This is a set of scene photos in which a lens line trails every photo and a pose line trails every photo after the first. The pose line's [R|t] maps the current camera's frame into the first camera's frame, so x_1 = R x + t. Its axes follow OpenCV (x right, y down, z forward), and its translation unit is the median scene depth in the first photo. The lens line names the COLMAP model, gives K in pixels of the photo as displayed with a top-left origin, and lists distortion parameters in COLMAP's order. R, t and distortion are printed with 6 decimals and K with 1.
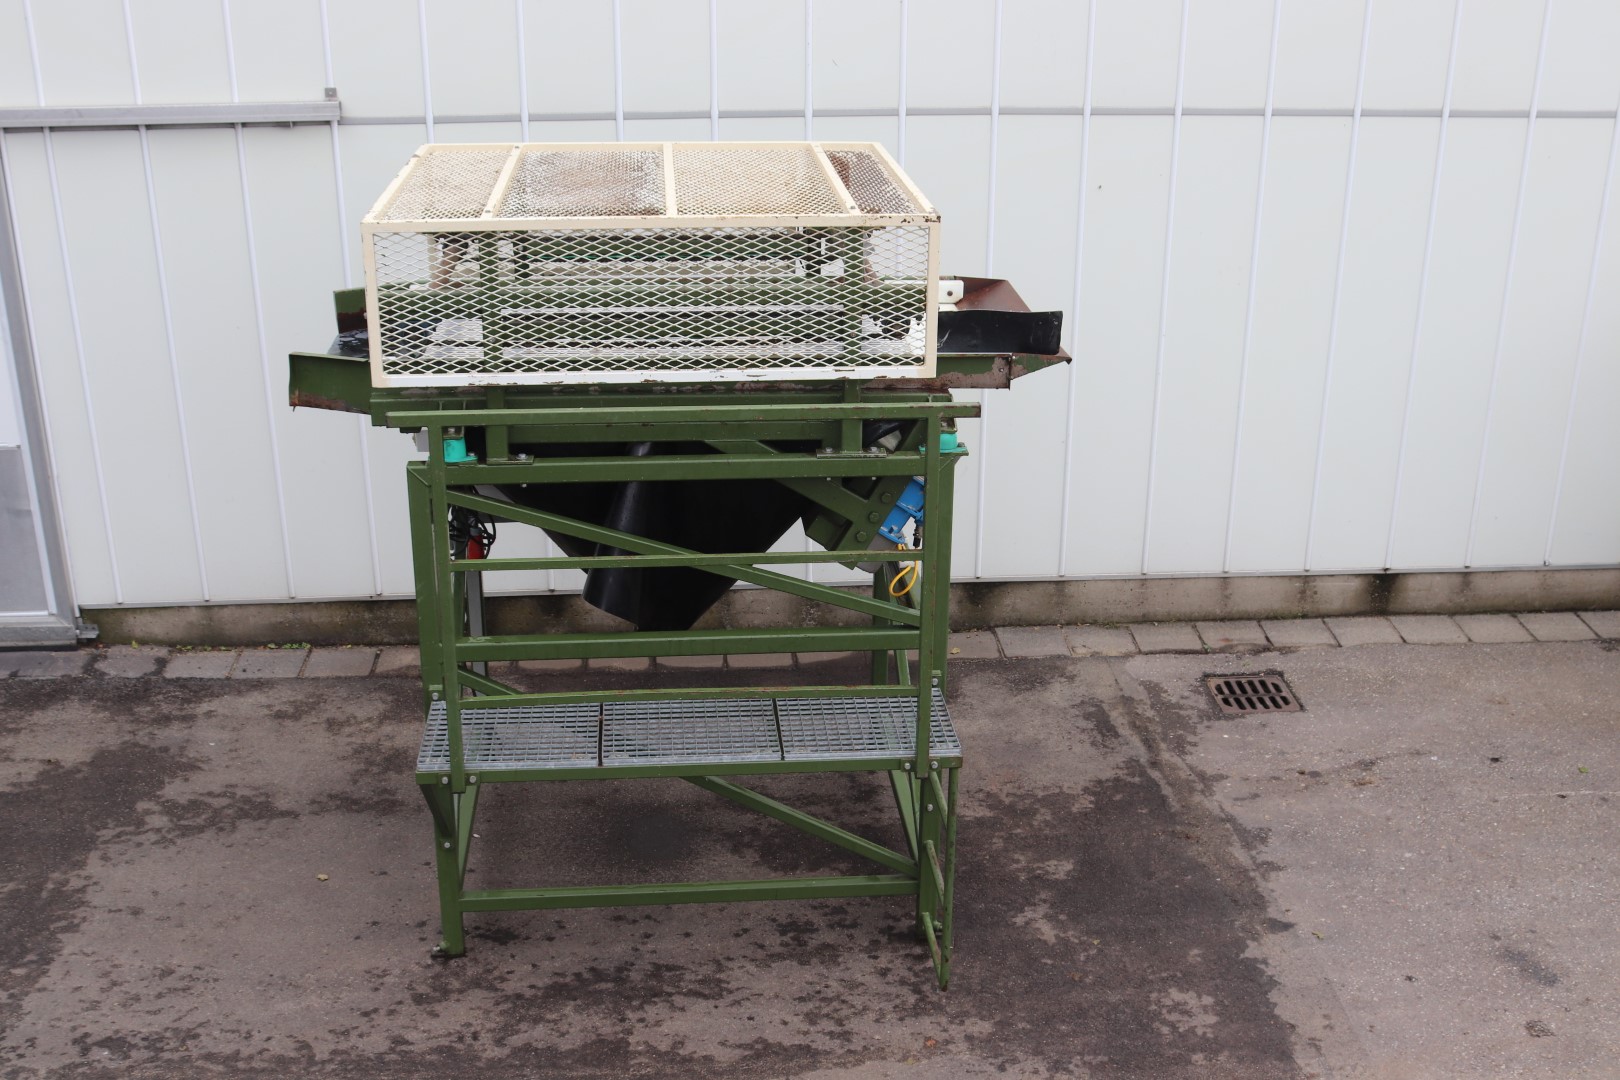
lens RADIAL K [[1818.5, 0, 810.9], [0, 1818.5, 540.8], [0, 0, 1]] dist [-0.060457, 0.000000]
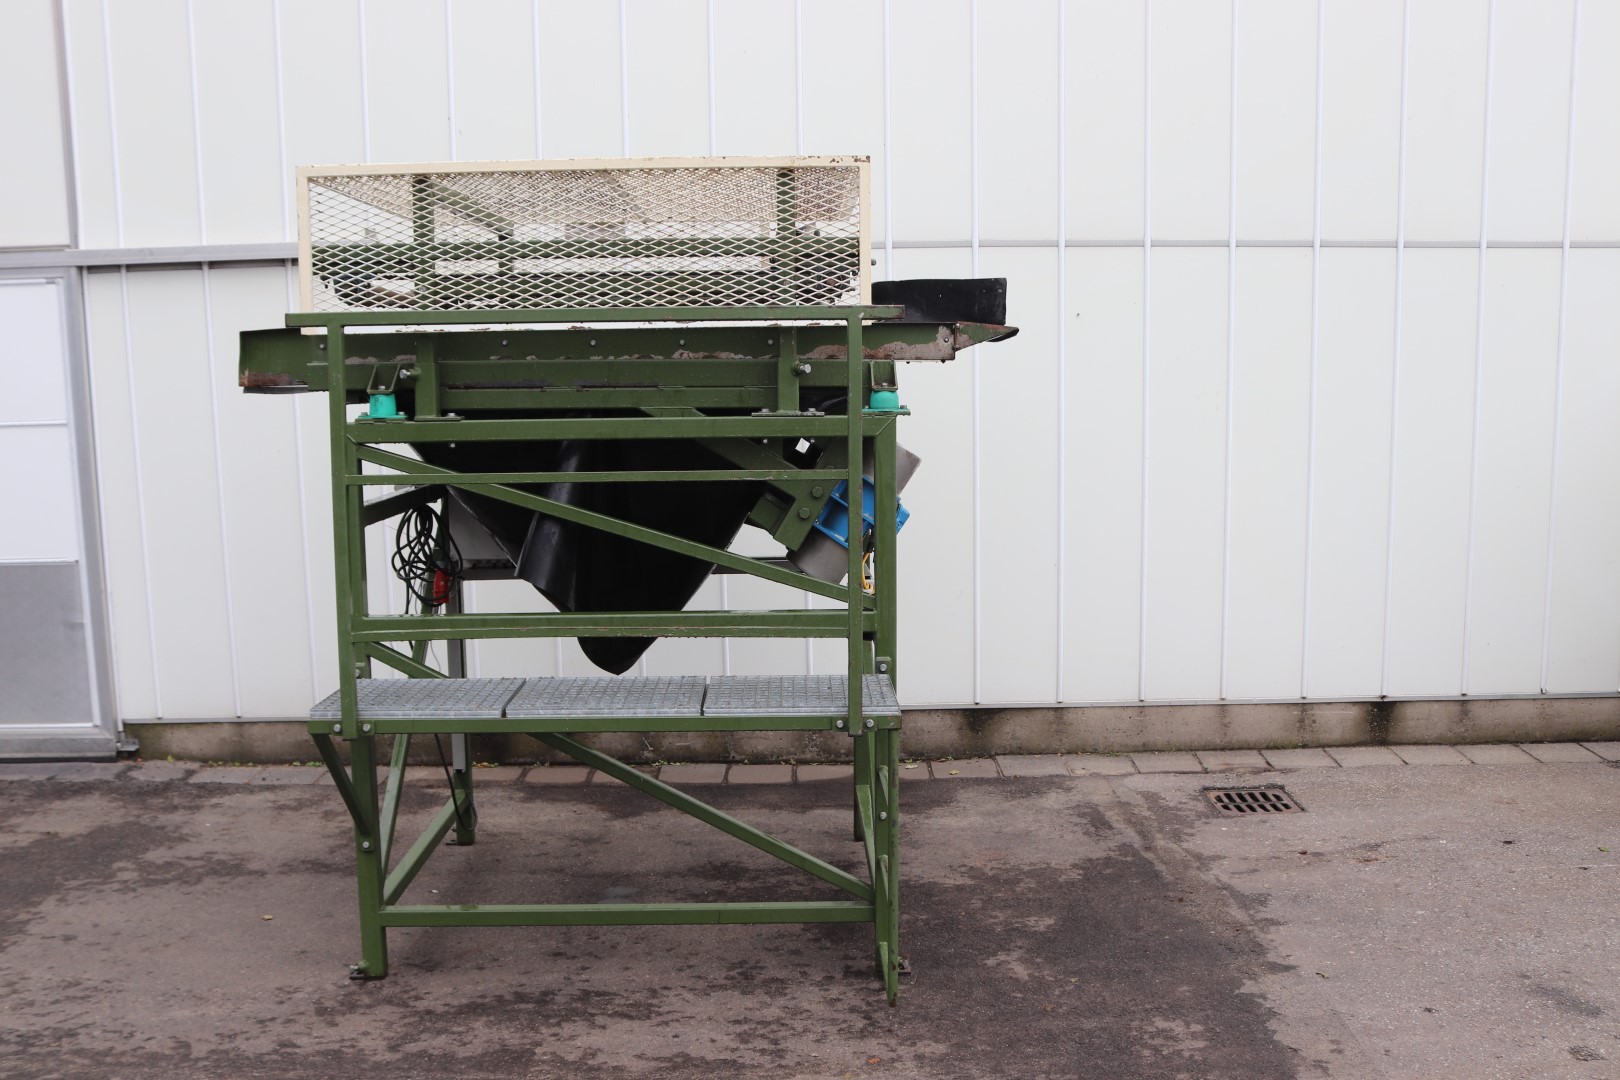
lens RADIAL K [[1491.8, 0, 806.7], [0, 1491.8, 542.1], [0, 0, 1]] dist [-0.070383, 0.000000]
pose [[0.997485, -0.008490, -0.070367, 0.080607], [-0.008722, 0.970549, -0.240744, 0.193659], [0.070338, 0.240752, 0.968035, 0.229707]]
